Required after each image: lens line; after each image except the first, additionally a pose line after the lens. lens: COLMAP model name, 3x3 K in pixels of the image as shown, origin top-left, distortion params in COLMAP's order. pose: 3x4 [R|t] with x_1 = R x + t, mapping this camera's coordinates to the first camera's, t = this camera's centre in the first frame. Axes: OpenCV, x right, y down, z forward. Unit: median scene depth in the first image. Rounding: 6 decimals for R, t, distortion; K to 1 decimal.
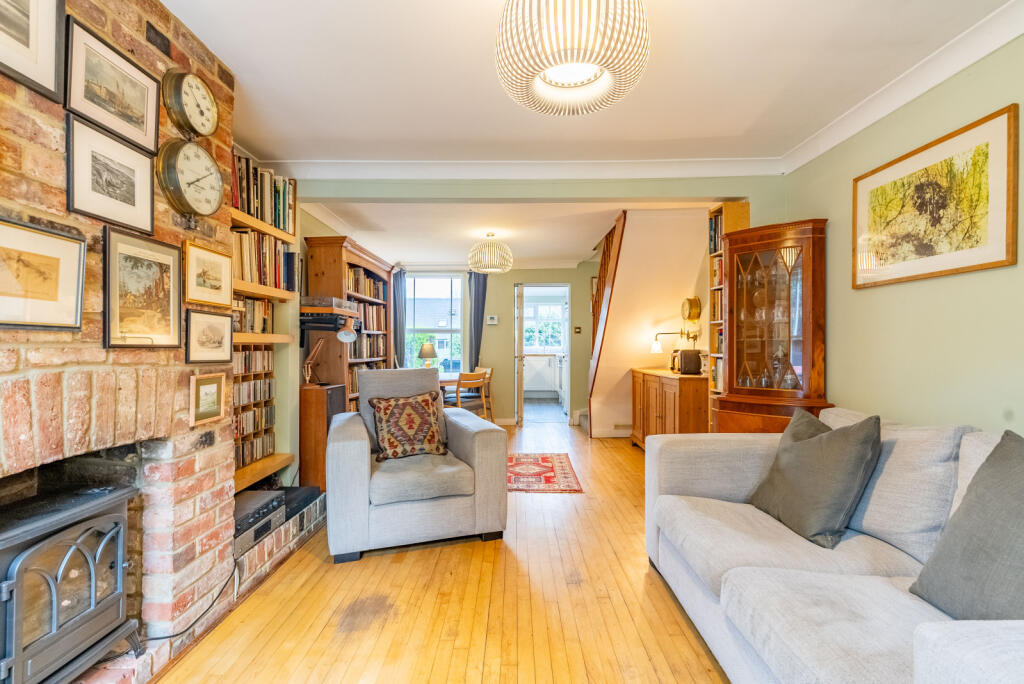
lens RADIAL K [[464.5, 0, 515.4], [0, 464.5, 342.7], [0, 0, 1]] dist [-0.005070, 0.003194]
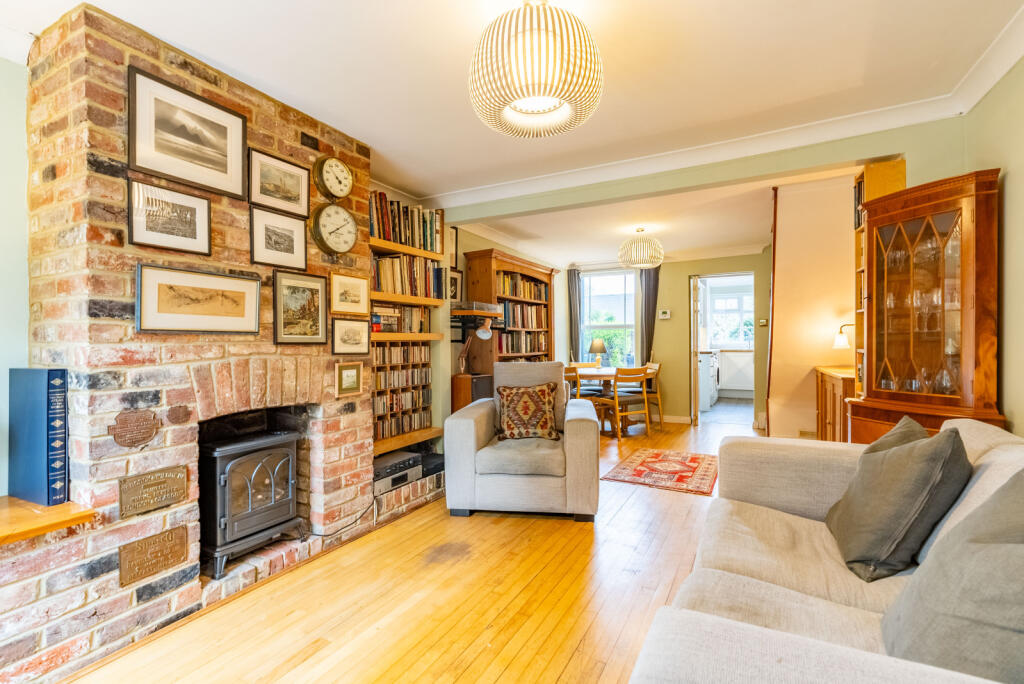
lens RADIAL K [[464.5, 0, 516.4], [0, 464.5, 342.4], [0, 0, 1]] dist [-0.005070, 0.003194]
pose [[0.885512, -0.005411, -0.464585, 0.448031], [0.009464, 0.999935, 0.006392, 0.001268], [0.464520, -0.010057, 0.885506, -0.032057]]
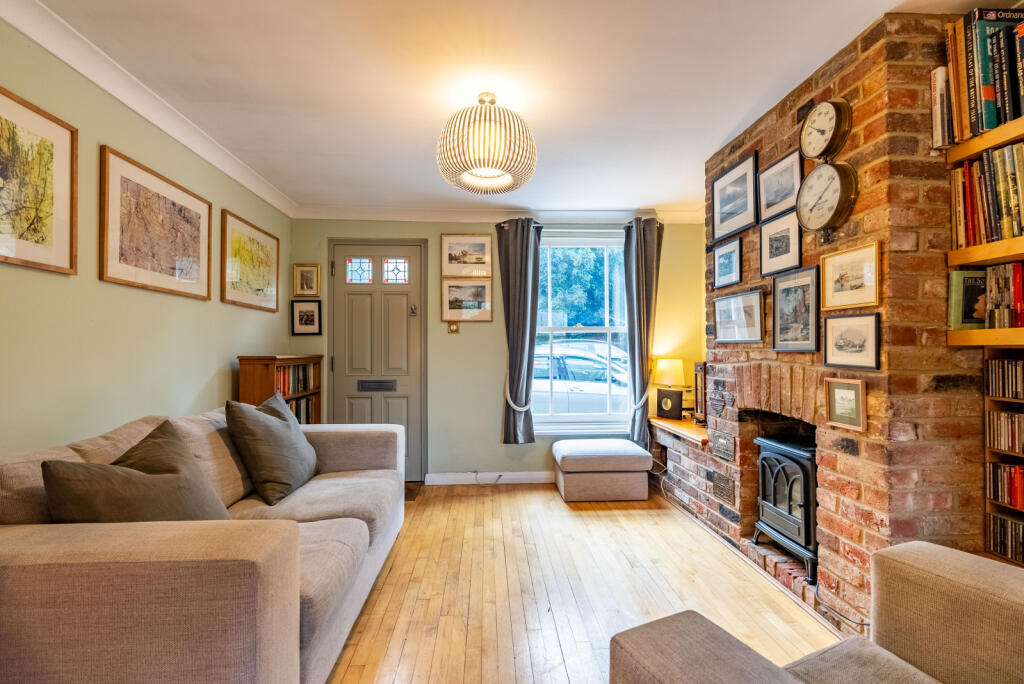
lens RADIAL K [[464.5, 0, 511.3], [0, 464.5, 341.0], [0, 0, 1]] dist [-0.005070, 0.003194]
pose [[-0.998545, -0.001173, -0.053913, 0.091624], [0.000147, 0.999701, -0.024462, 0.011423], [0.053926, -0.024434, -0.998246, 1.867688]]
